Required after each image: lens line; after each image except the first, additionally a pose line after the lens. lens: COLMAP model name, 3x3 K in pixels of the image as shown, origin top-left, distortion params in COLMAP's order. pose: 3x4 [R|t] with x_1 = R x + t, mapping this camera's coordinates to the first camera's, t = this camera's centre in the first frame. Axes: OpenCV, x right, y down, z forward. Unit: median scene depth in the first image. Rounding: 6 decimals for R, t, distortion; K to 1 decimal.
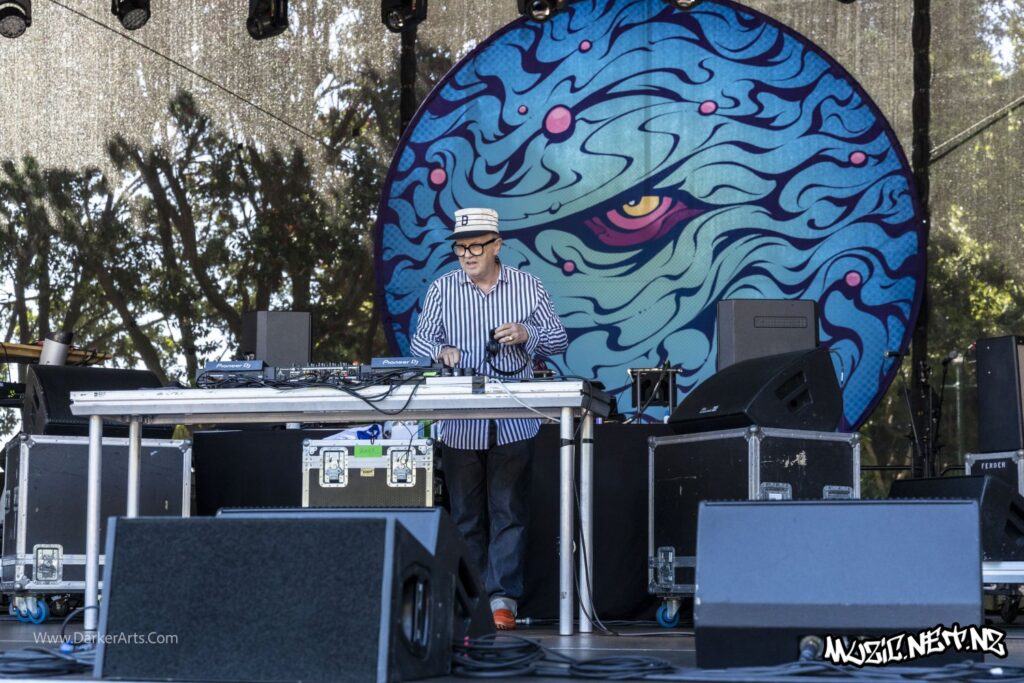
lens RADIAL K [[1910.1, 0, 534.3], [0, 1910.1, 342.4], [0, 0, 1]] dist [0.003612, 0.117477]
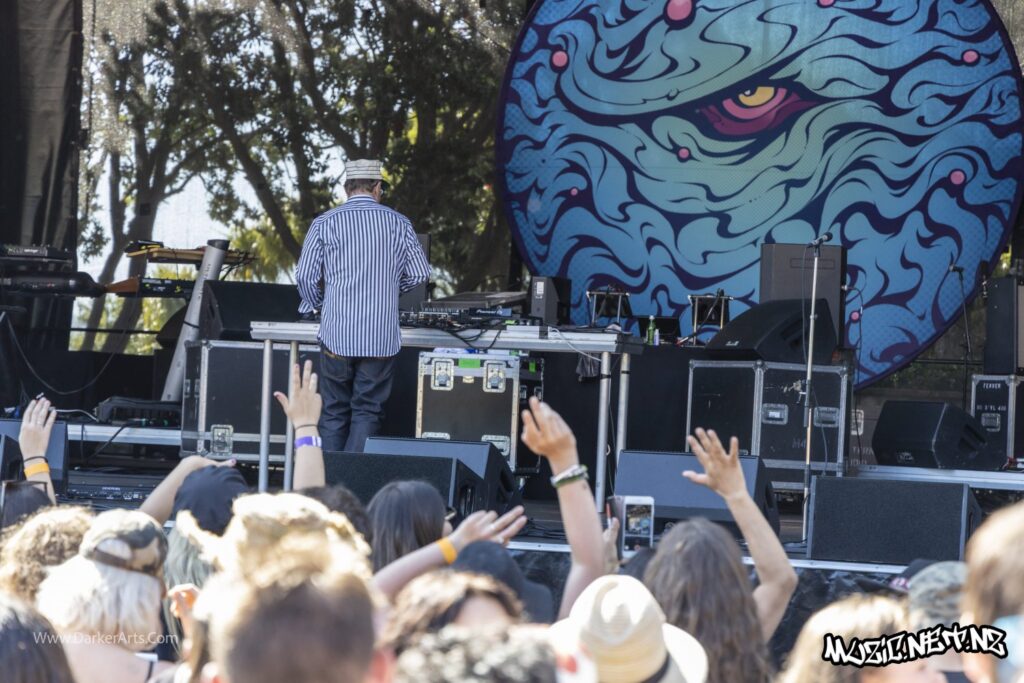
lens RADIAL K [[2821.4, 0, 512.0], [0, 2821.4, 341.5], [0, 0, 1]] dist [0.037522, -0.117633]
pose [[0.995280, 0.037035, -0.089698, 0.066916], [-0.028013, 0.994610, 0.099827, -0.088908], [0.092912, -0.096843, 0.990953, -0.526728]]
